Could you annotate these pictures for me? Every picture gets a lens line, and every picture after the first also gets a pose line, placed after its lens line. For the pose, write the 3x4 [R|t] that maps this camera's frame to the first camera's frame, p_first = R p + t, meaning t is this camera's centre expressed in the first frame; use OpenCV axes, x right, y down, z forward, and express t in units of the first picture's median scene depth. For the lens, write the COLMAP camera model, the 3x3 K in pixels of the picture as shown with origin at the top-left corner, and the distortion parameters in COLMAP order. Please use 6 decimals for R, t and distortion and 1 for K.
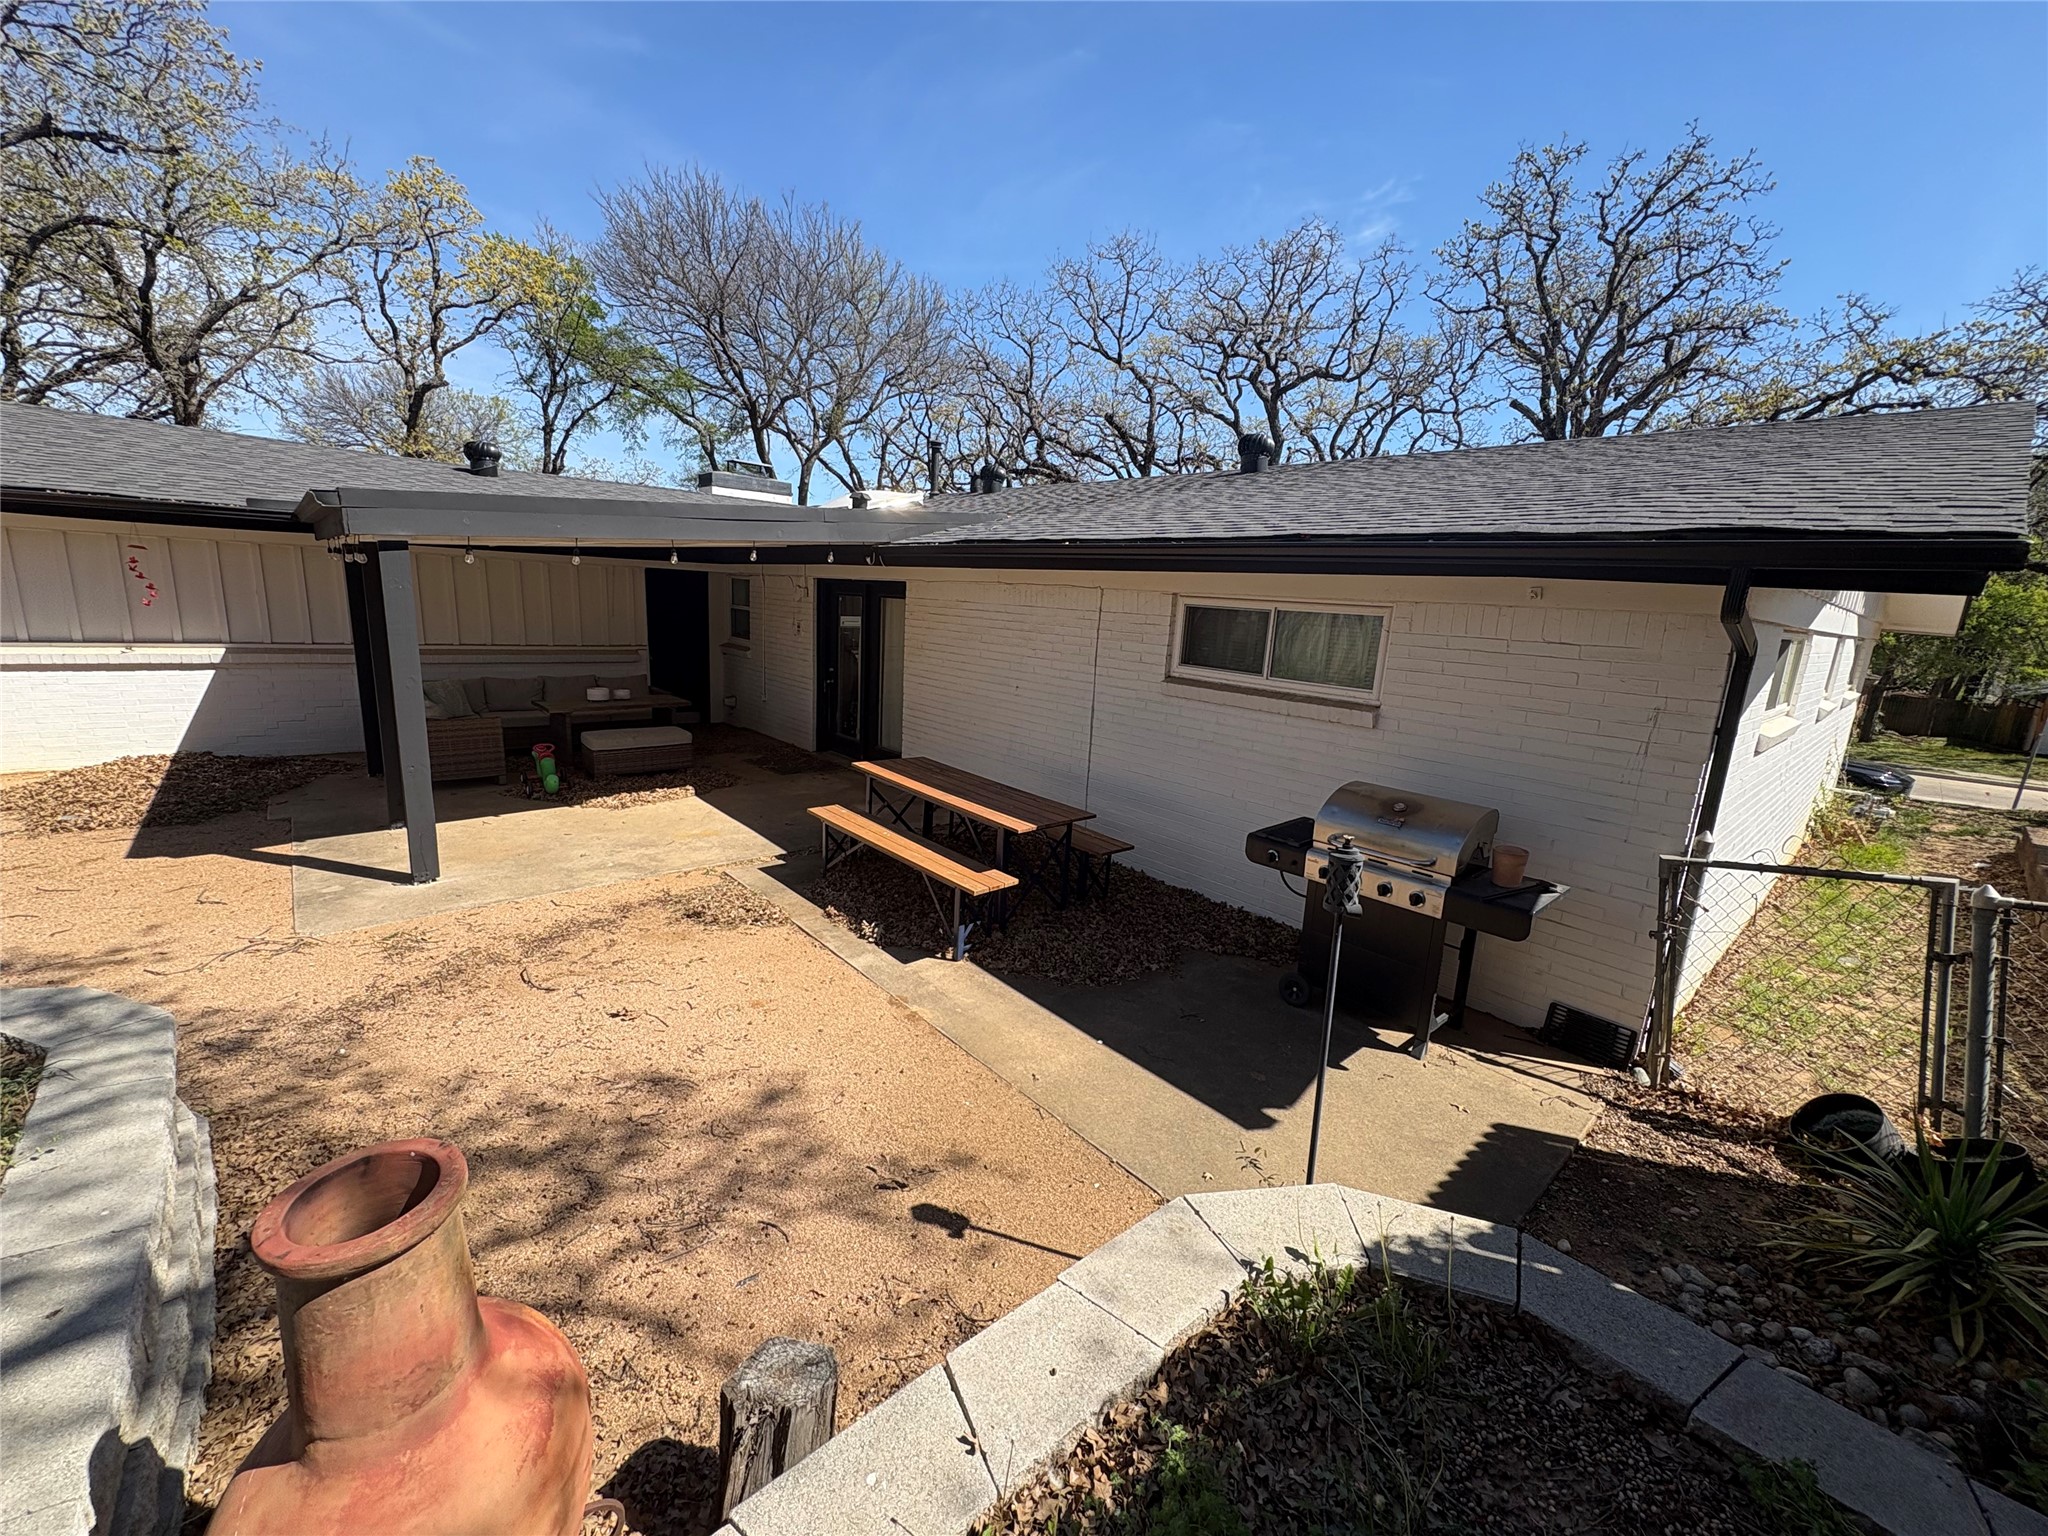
lens RADIAL K [[813.2, 0, 1028.9], [0, 813.2, 763.0], [0, 0, 1]] dist [-0.000324, 0.000106]
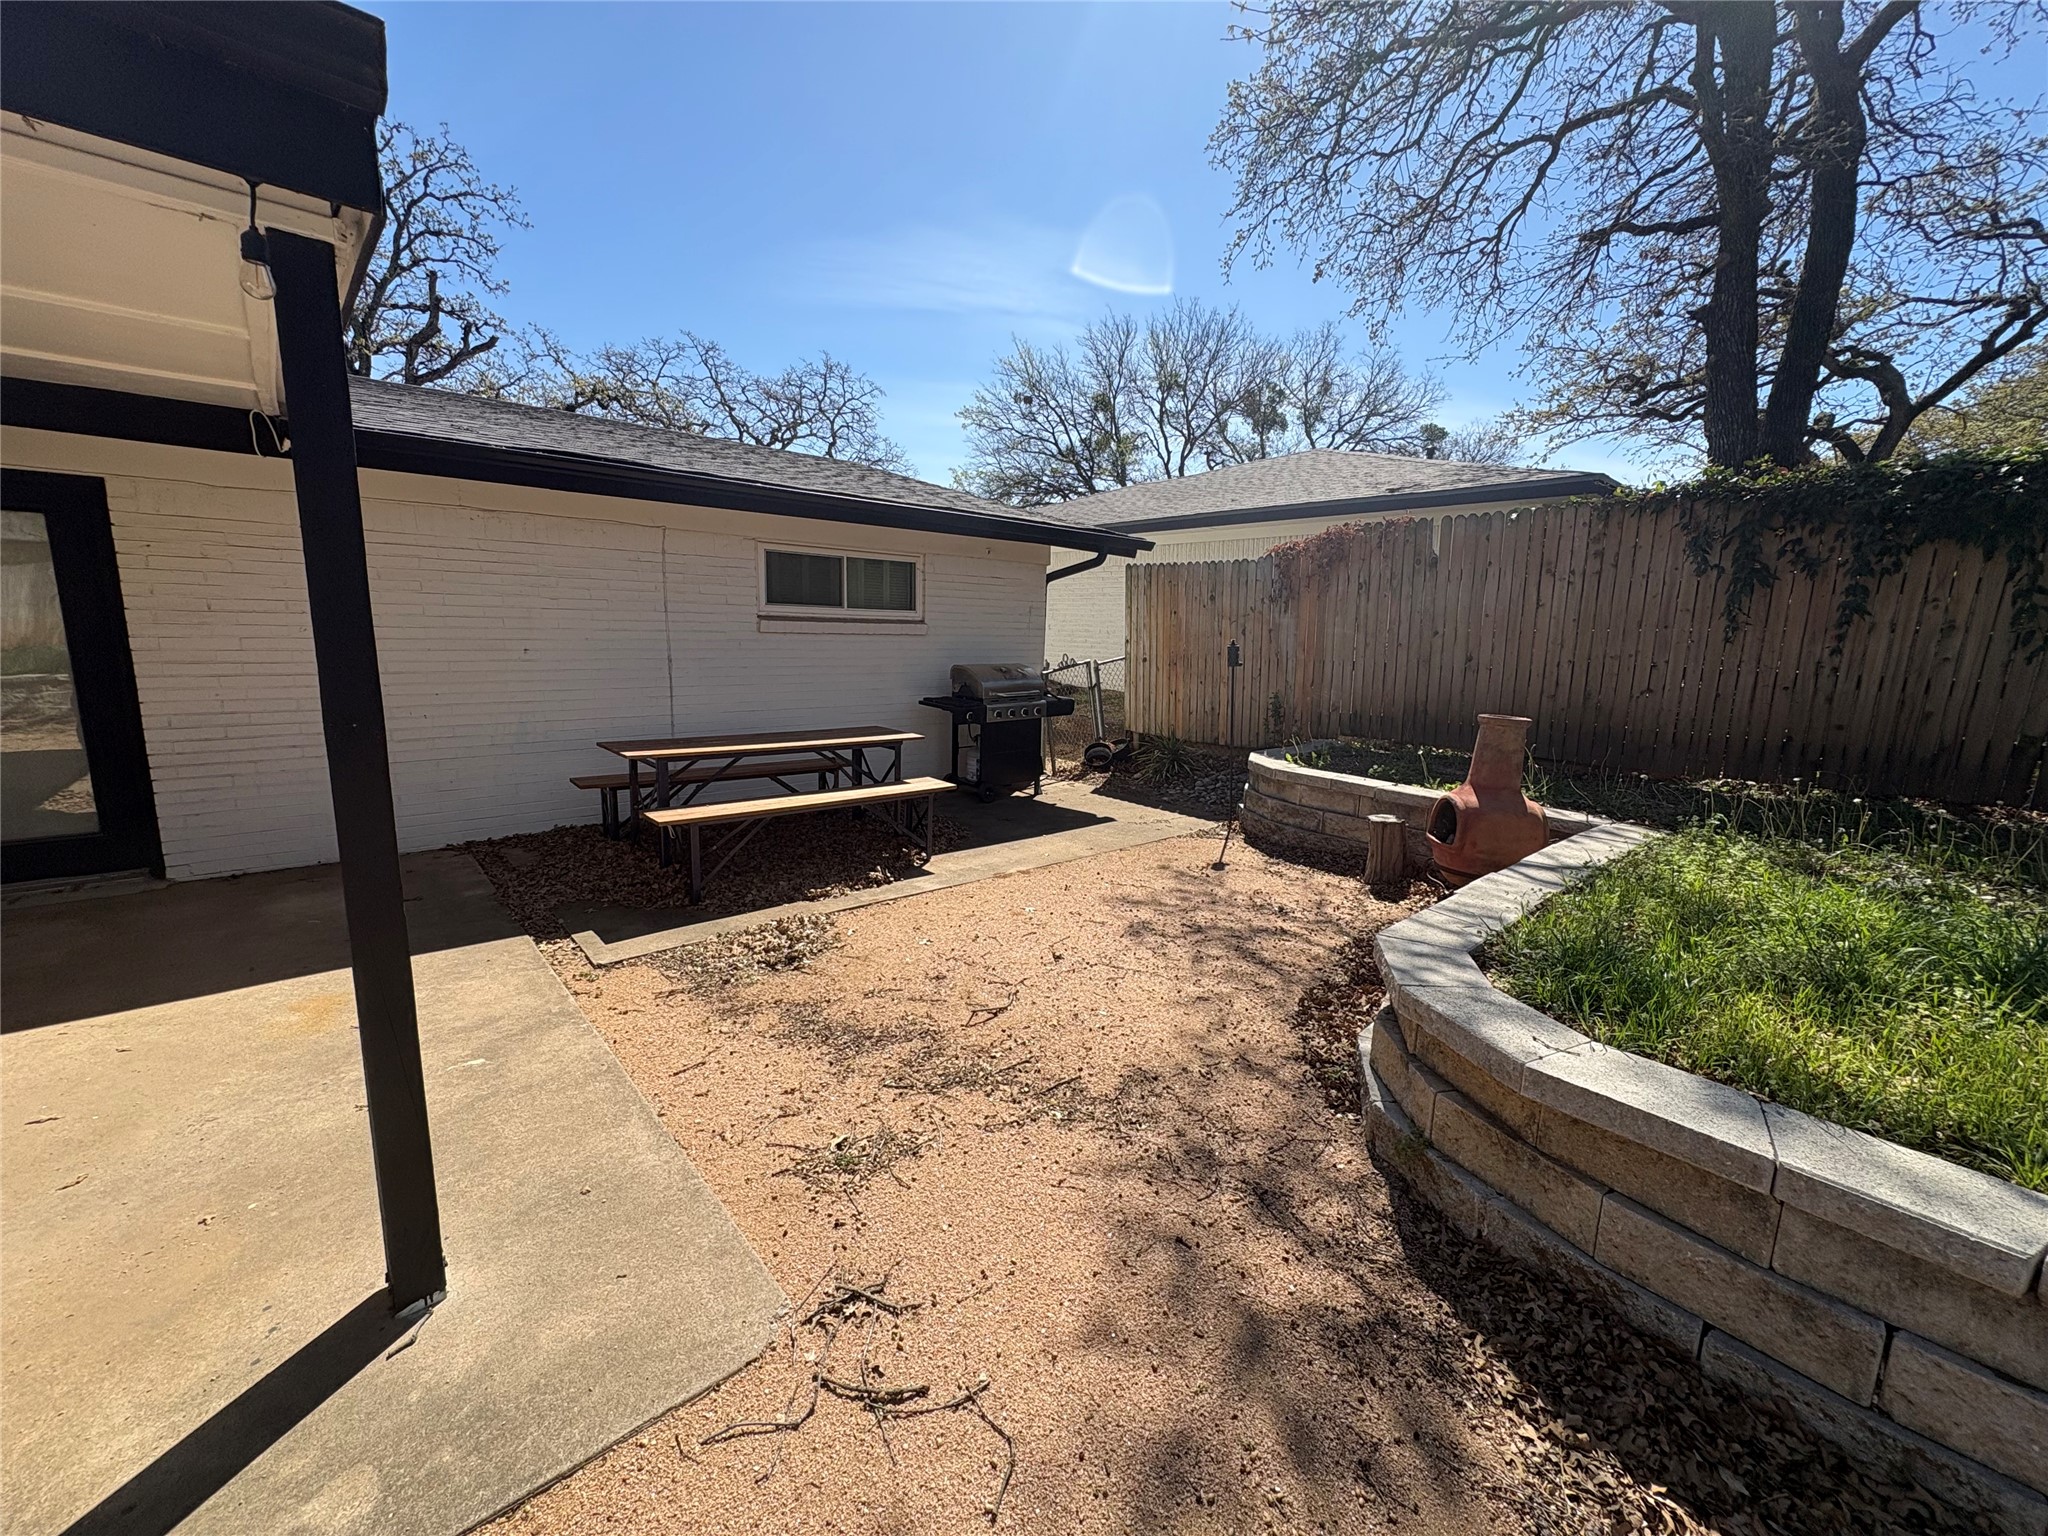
lens RADIAL K [[813.2, 0, 1028.9], [0, 813.2, 763.0], [0, 0, 1]] dist [-0.000324, 0.000106]
pose [[0.000185, -0.228125, 0.973632, -1.192408], [0.170418, 0.959397, 0.224757, -0.125752], [-0.985372, 0.165883, 0.039054, 0.792008]]
